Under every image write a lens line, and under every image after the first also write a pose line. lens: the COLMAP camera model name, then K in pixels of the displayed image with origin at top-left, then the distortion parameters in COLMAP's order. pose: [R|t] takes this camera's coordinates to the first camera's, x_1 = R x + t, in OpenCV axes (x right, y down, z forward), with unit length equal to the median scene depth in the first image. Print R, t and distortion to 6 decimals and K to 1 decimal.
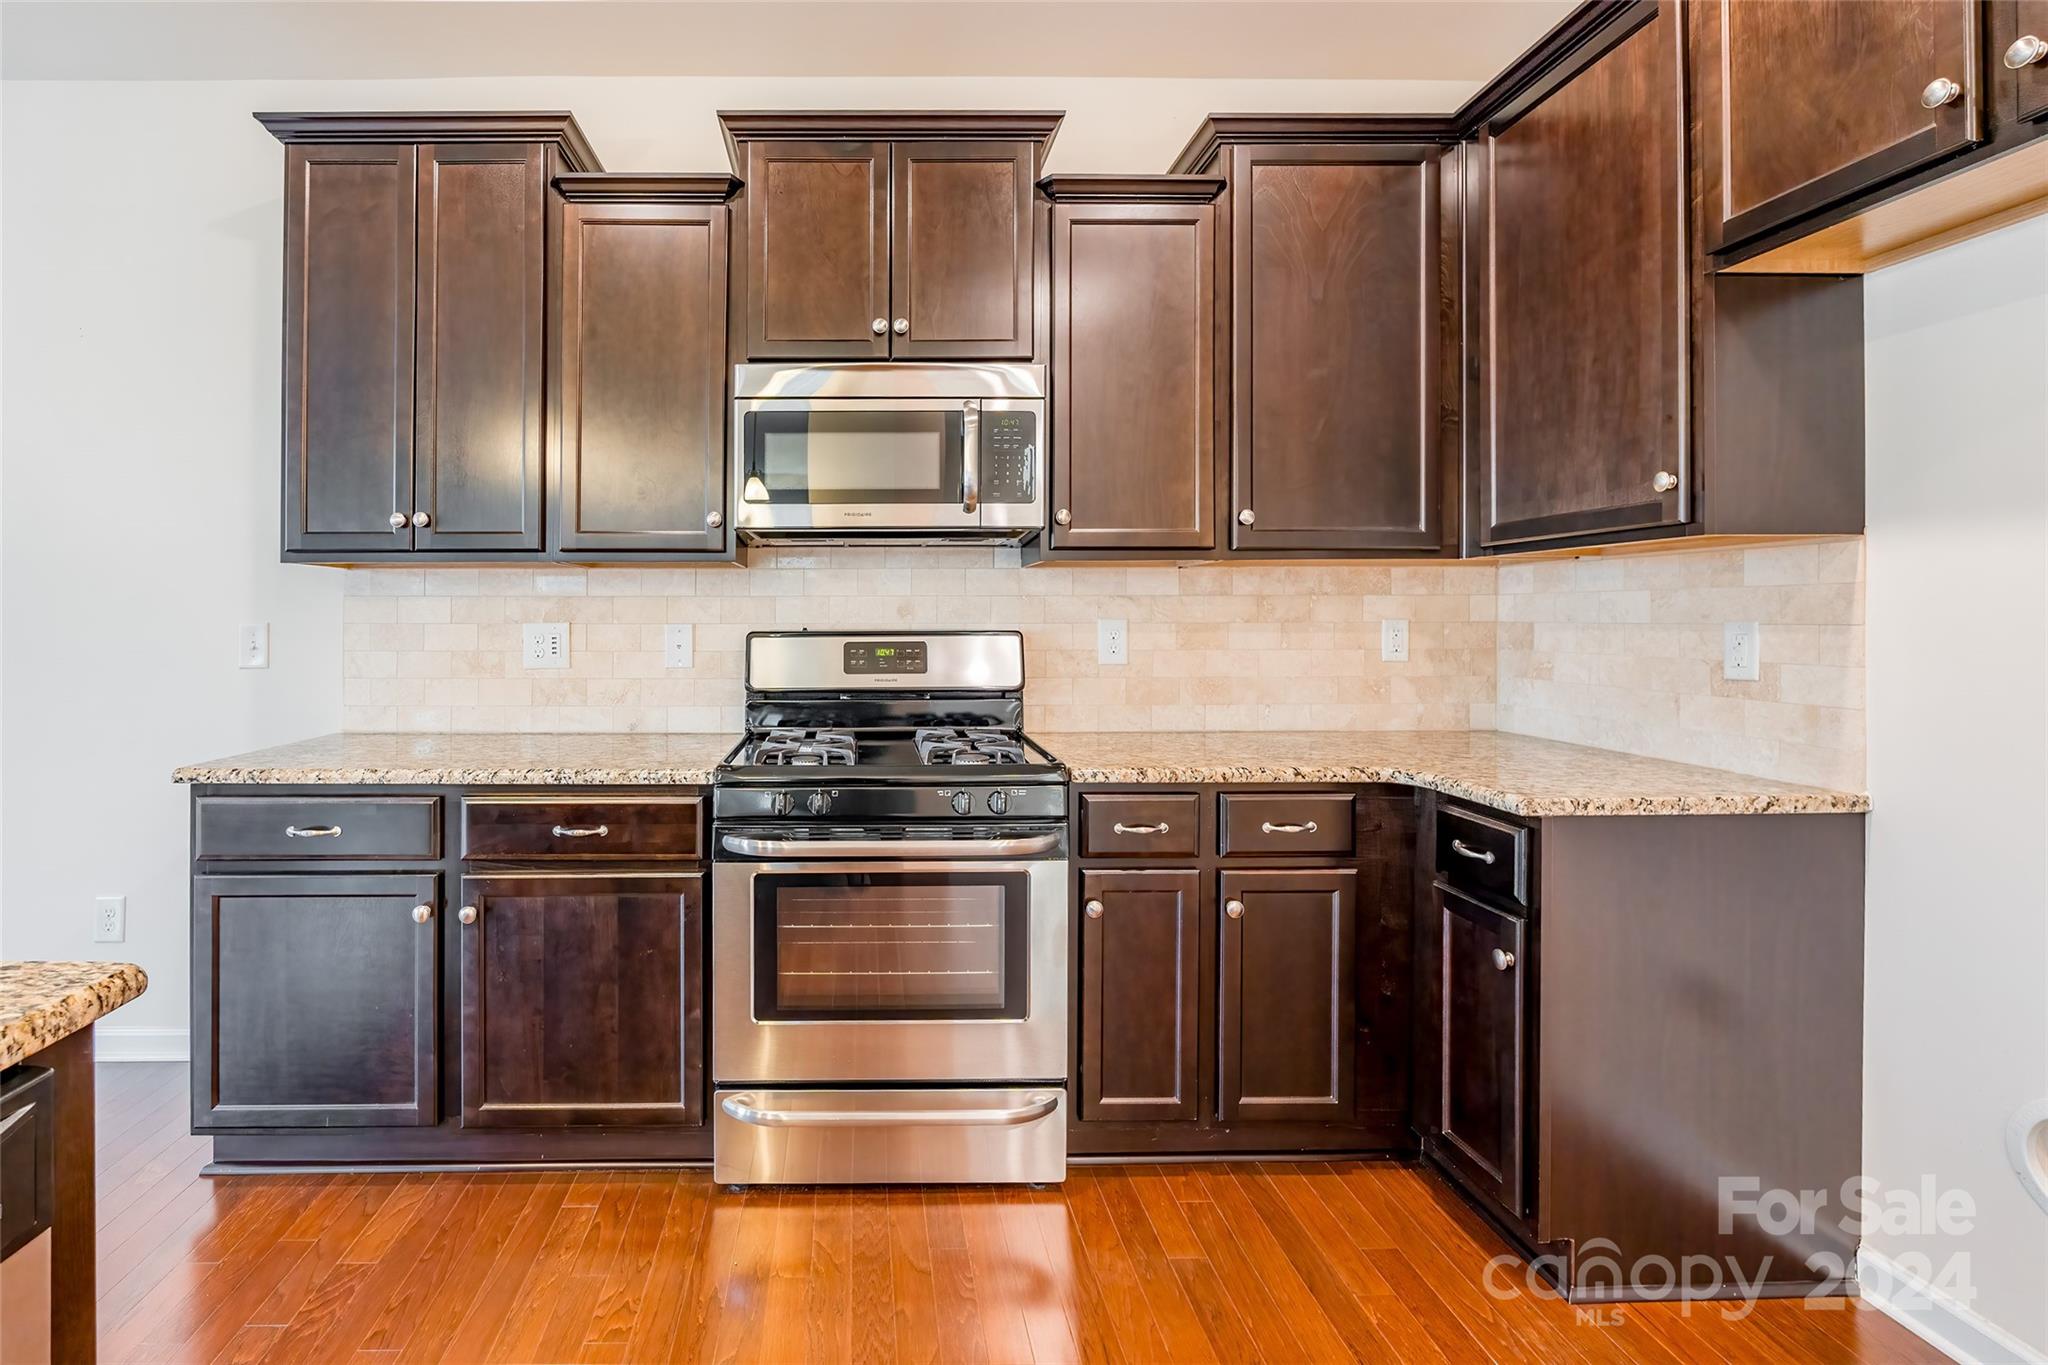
lens RADIAL K [[947.0, 0, 886.8], [0, 947.0, 618.6], [0, 0, 1]] dist [-0.011178, 0.001045]
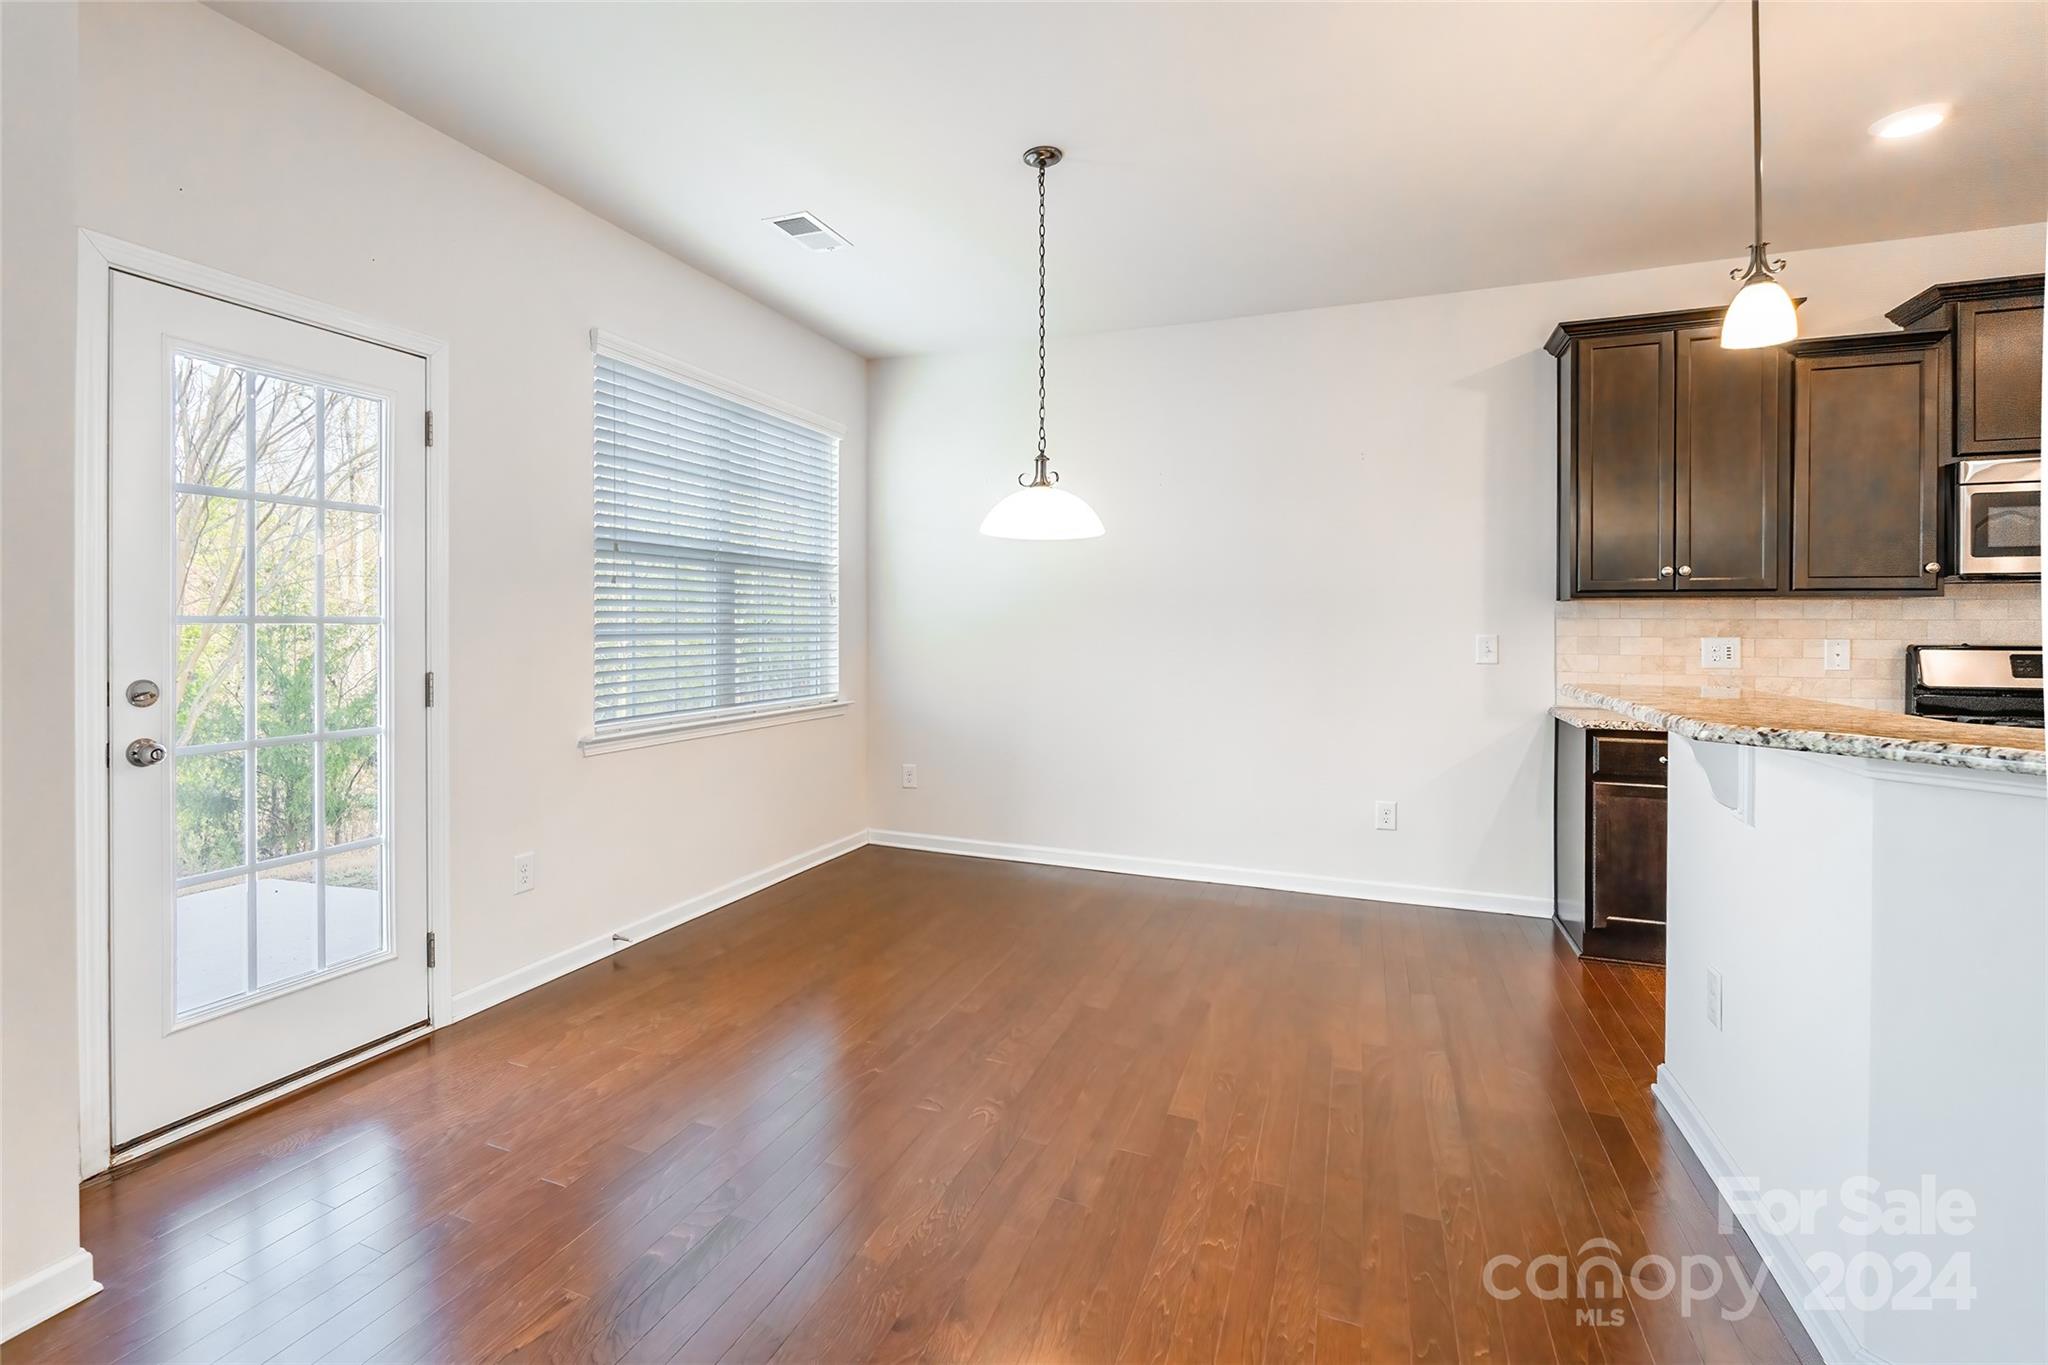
lens RADIAL K [[947.0, 0, 957.3], [0, 947.0, 632.7], [0, 0, 1]] dist [-0.011178, 0.001045]
pose [[0.903963, 0.010017, -0.427493, -0.908478], [-0.008789, 0.999950, 0.004845, 0.000820], [0.427520, -0.000622, 0.904006, -0.925611]]
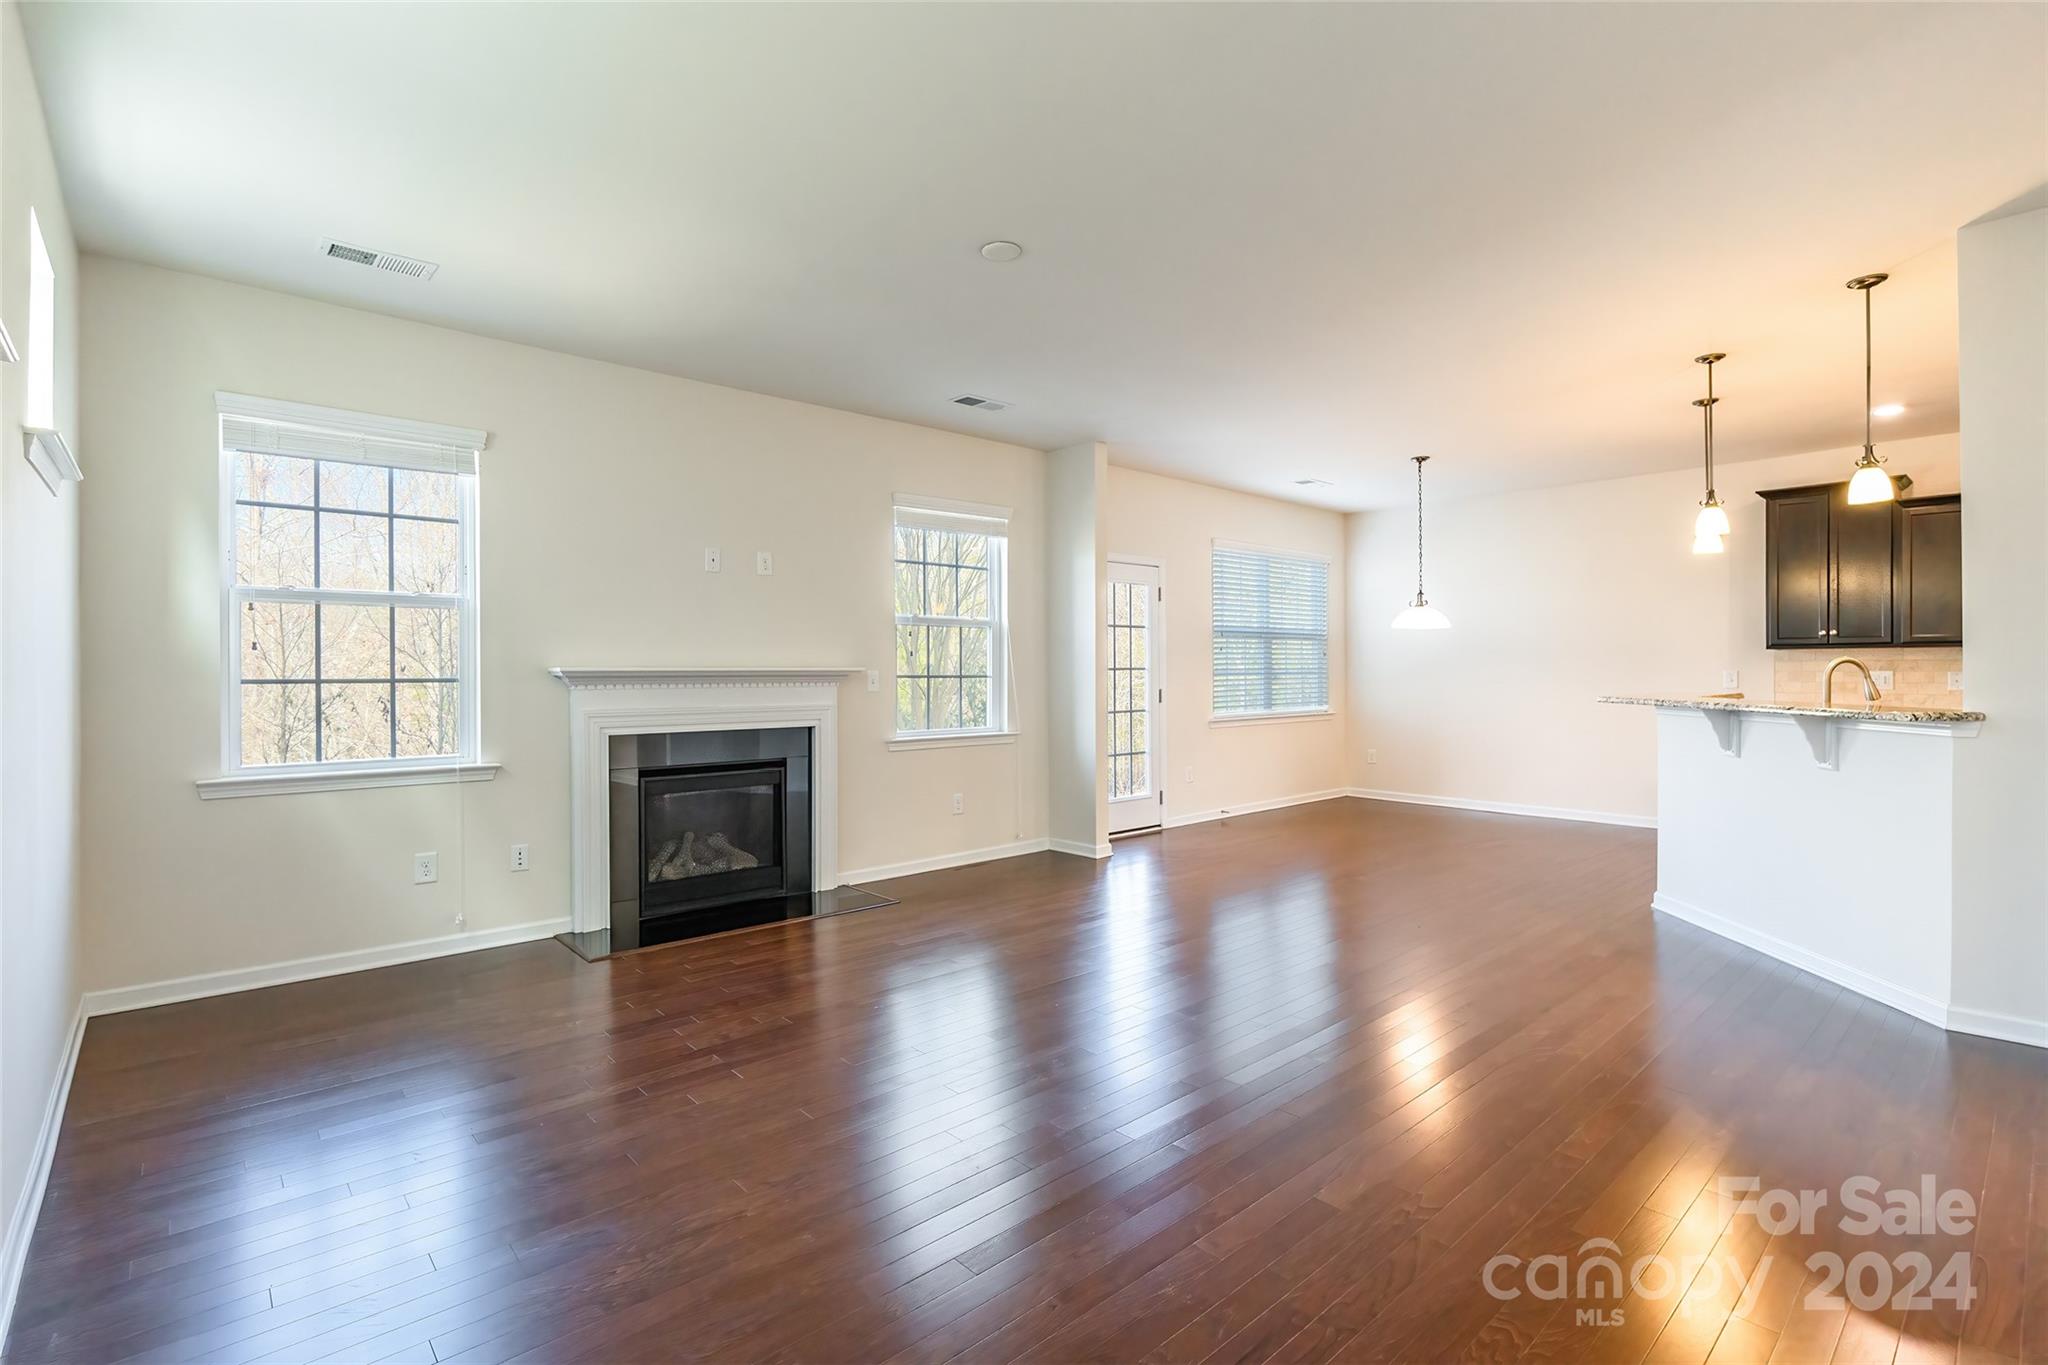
lens RADIAL K [[947.0, 0, 1027.5], [0, 947.0, 674.8], [0, 0, 1]] dist [-0.011178, 0.001045]
pose [[0.639478, 0.002772, -0.768805, 0.103495], [-0.000082, 0.999994, 0.003538, 0.006455], [0.768810, -0.002200, 0.639474, -2.495068]]
